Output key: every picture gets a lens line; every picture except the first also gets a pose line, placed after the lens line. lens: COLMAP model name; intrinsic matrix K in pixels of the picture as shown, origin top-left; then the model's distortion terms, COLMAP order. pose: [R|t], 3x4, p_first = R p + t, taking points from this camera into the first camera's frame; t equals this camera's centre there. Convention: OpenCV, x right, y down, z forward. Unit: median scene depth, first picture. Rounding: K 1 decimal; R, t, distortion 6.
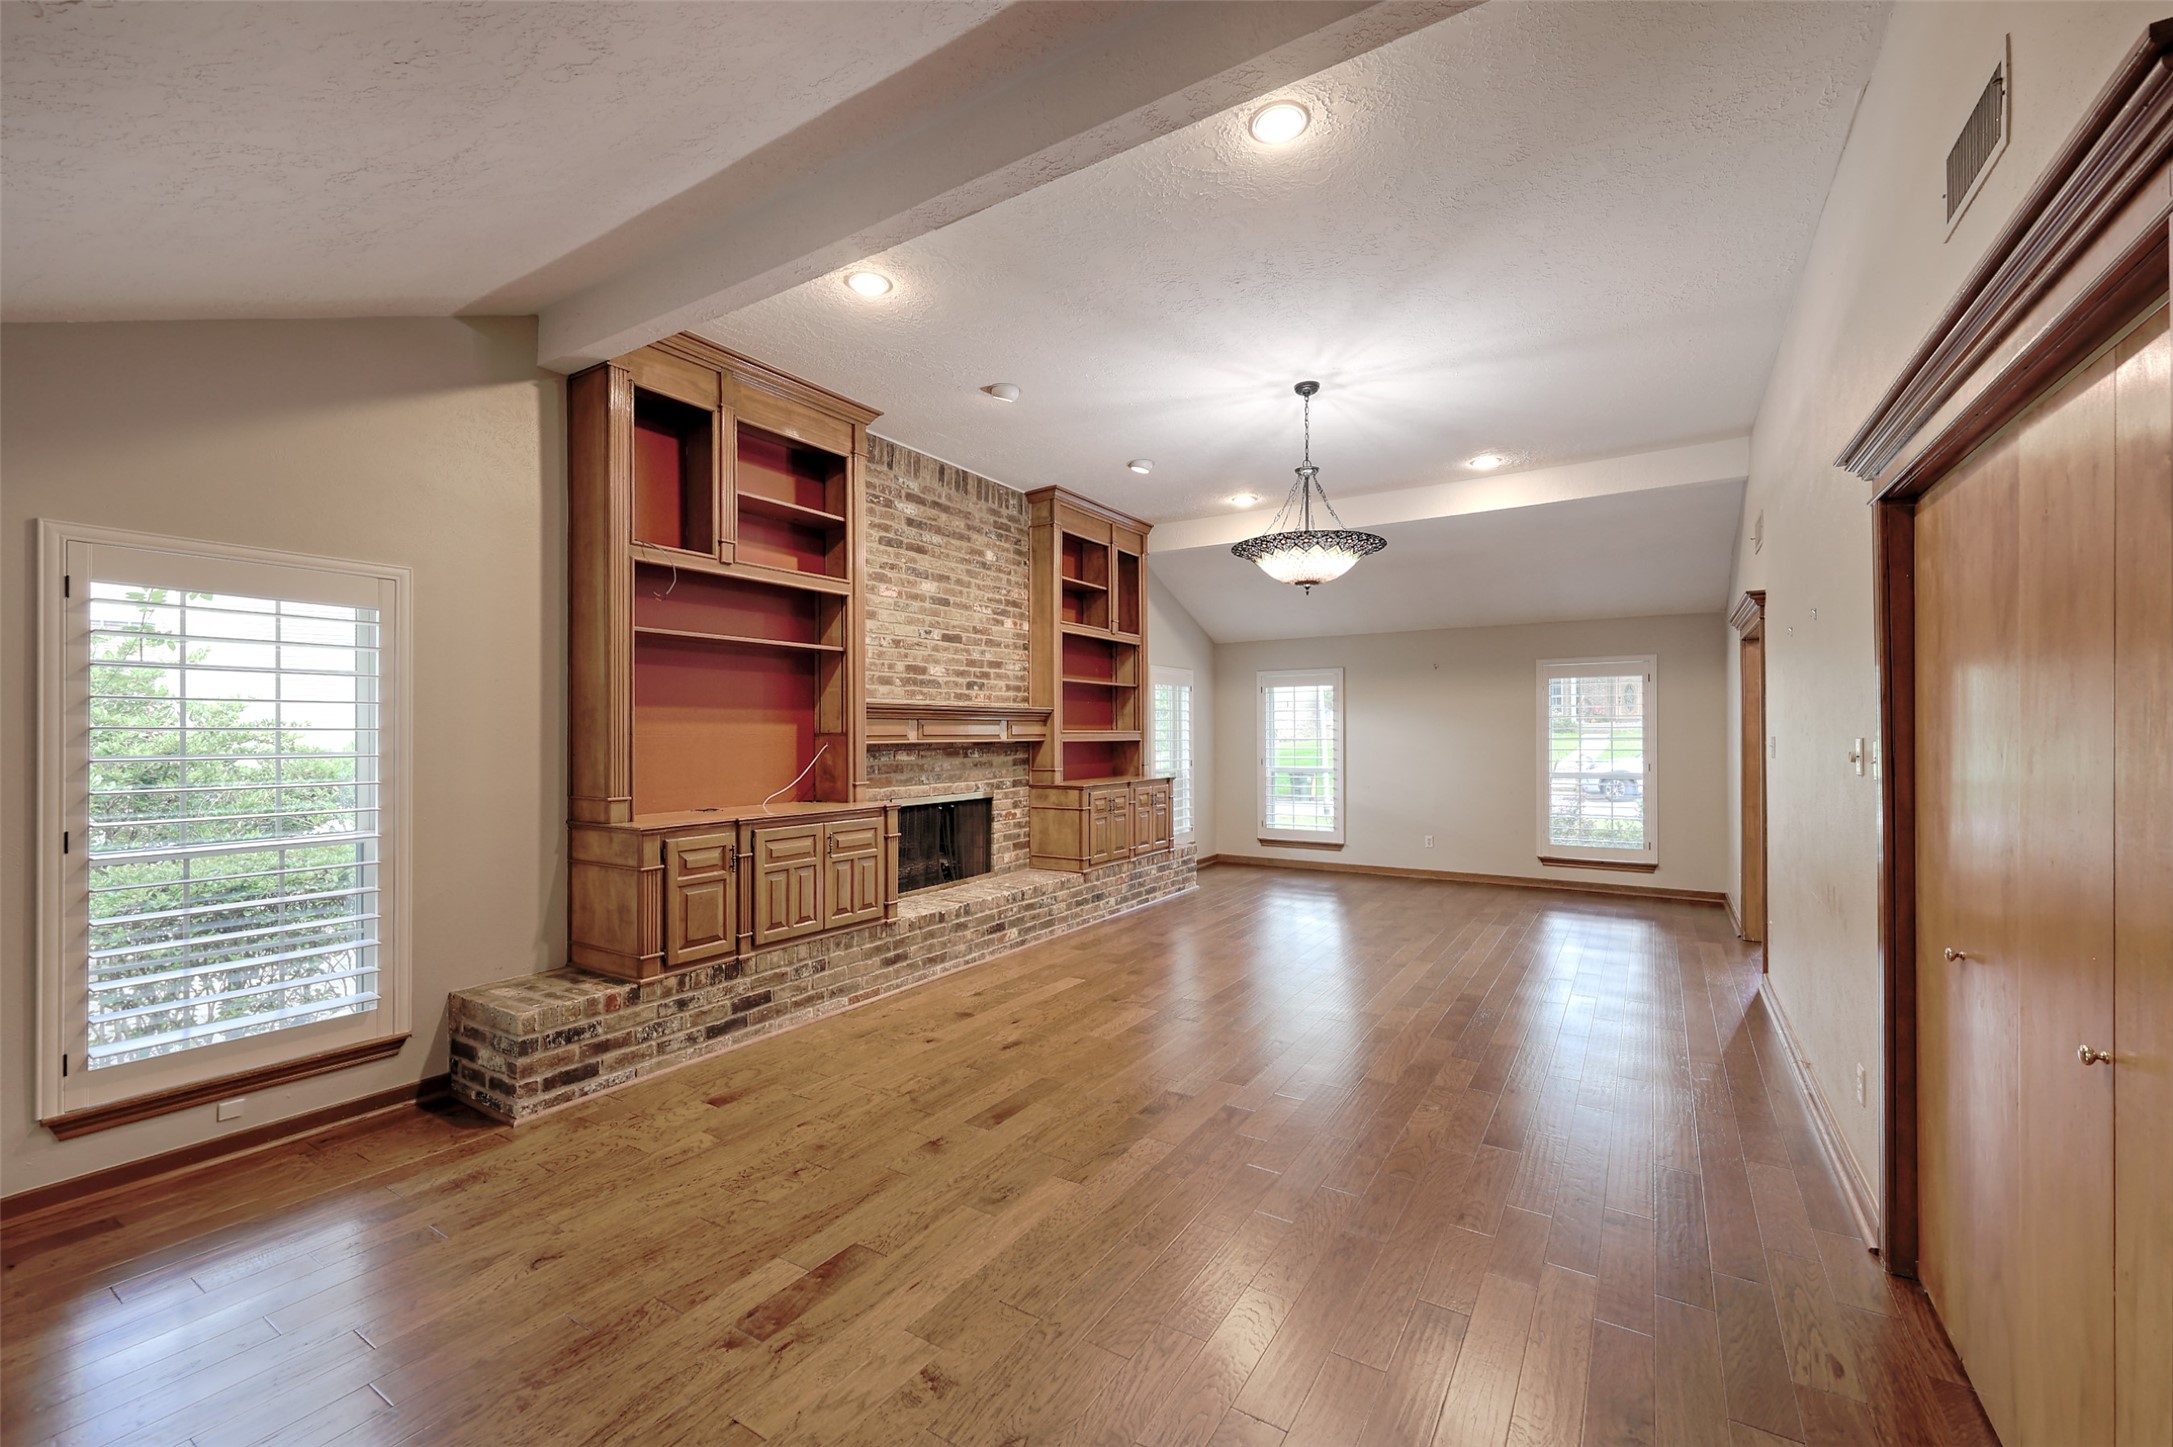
lens RADIAL K [[886.0, 0, 1092.0], [0, 886.0, 727.5], [0, 0, 1]] dist [0.001615, 0.000721]
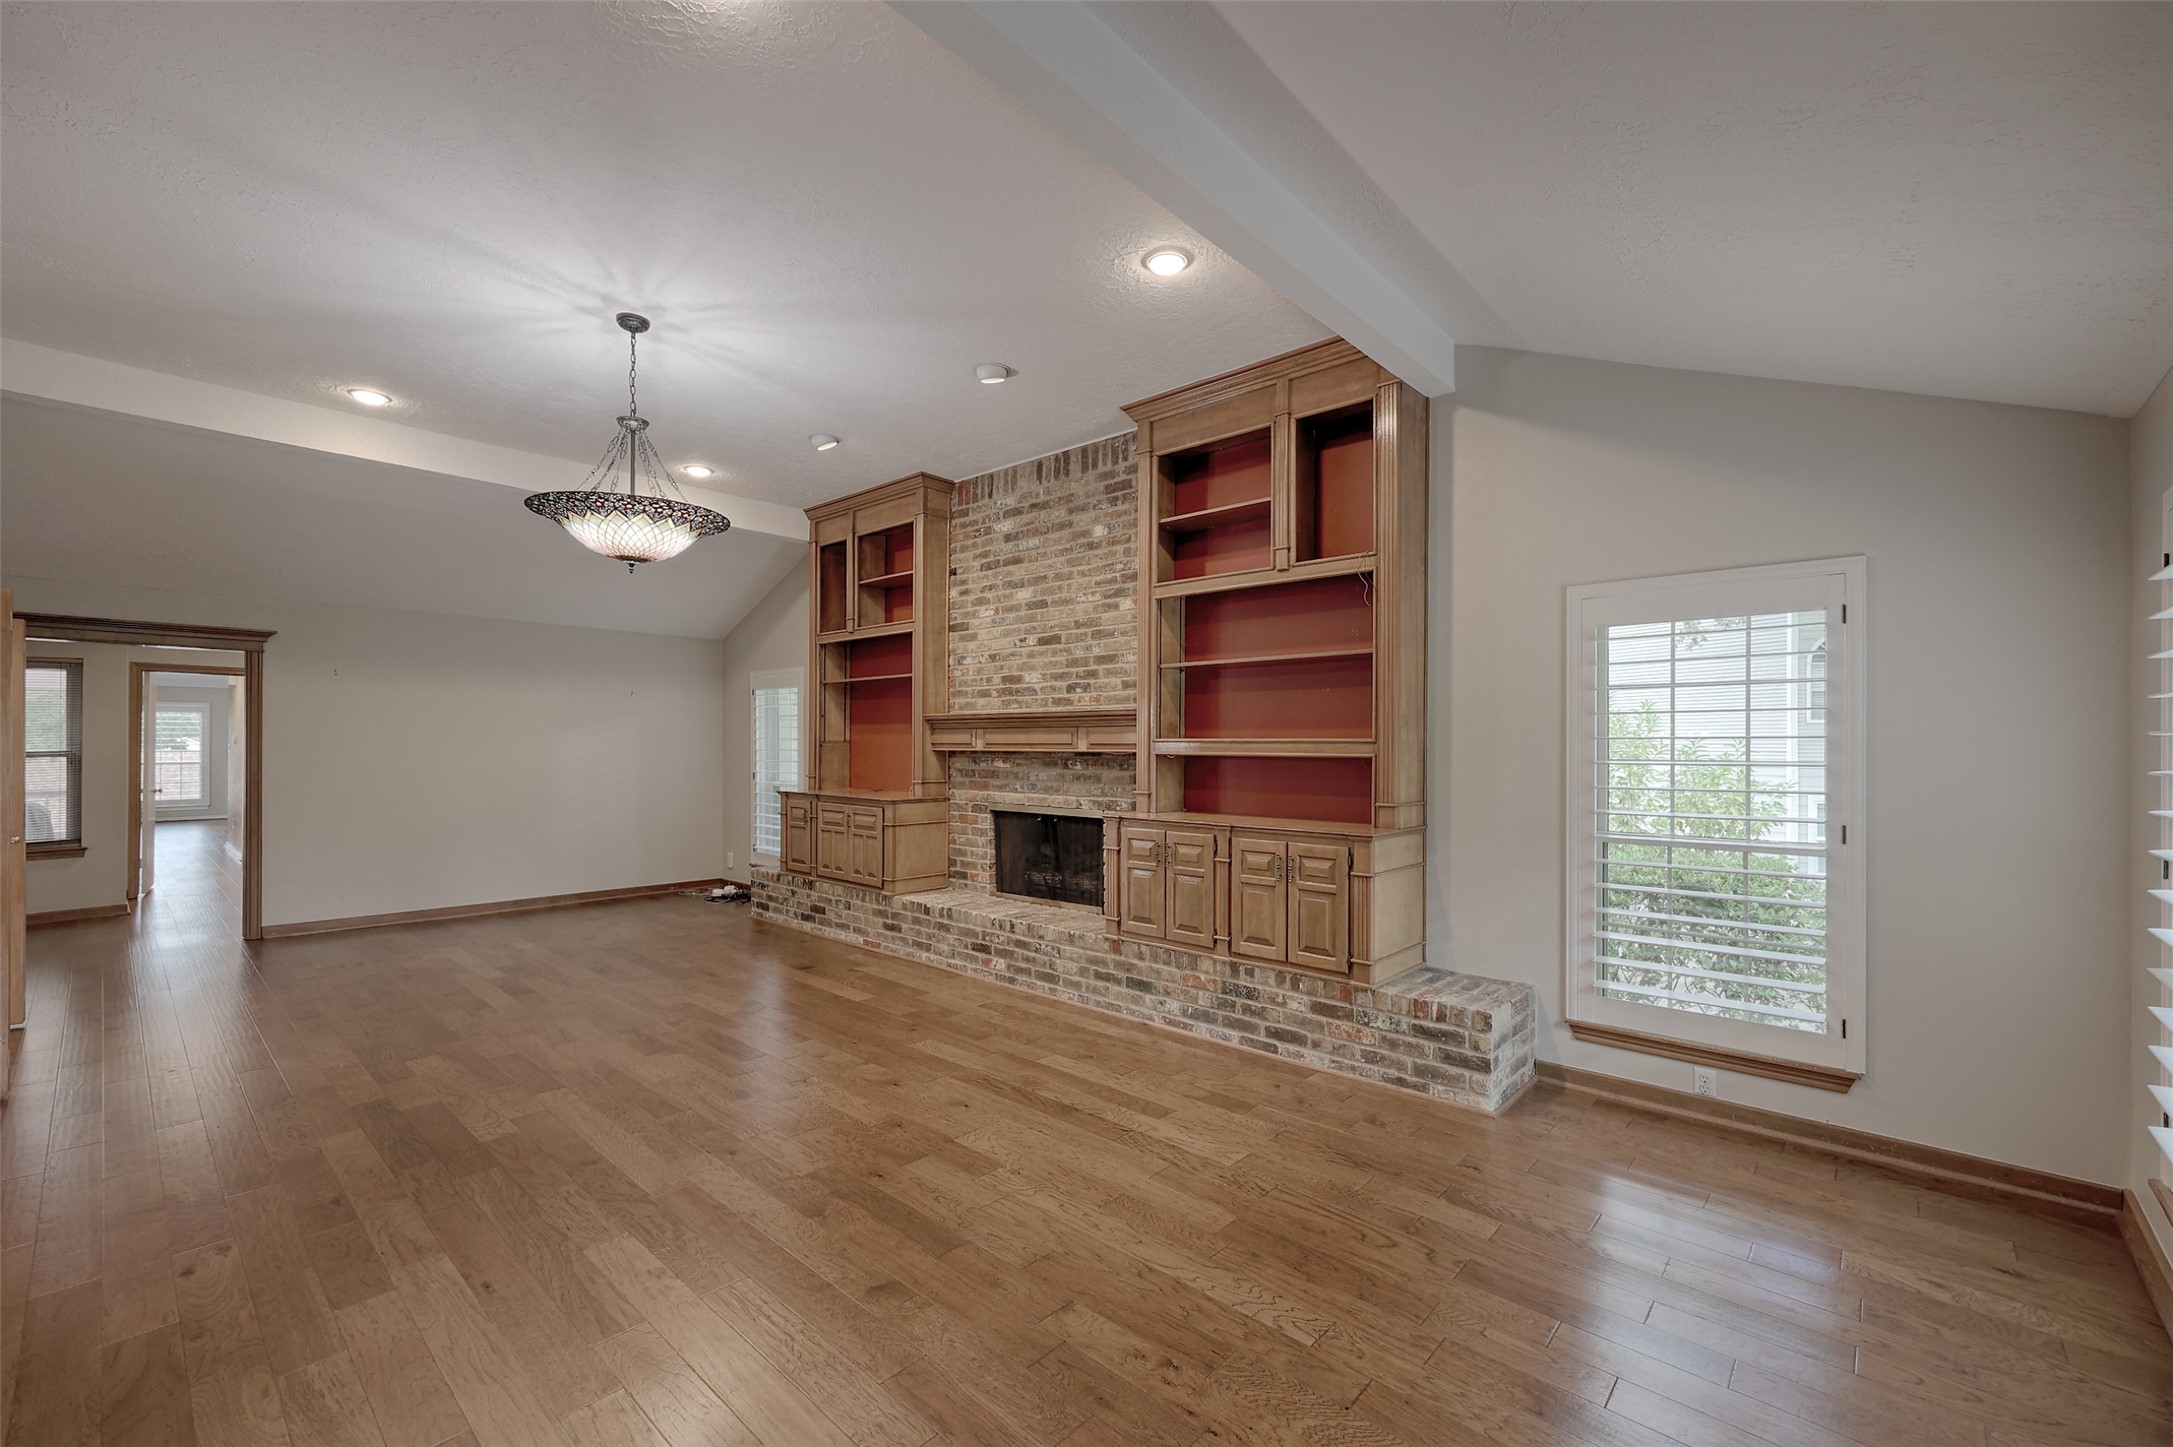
lens RADIAL K [[886.0, 0, 1093.2], [0, 886.0, 739.0], [0, 0, 1]] dist [0.001615, 0.000721]
pose [[-0.166077, -0.001012, -0.986112, 0.764272], [0.004610, 0.999988, -0.001803, 0.005674], [0.986102, -0.004846, -0.166070, 1.211330]]
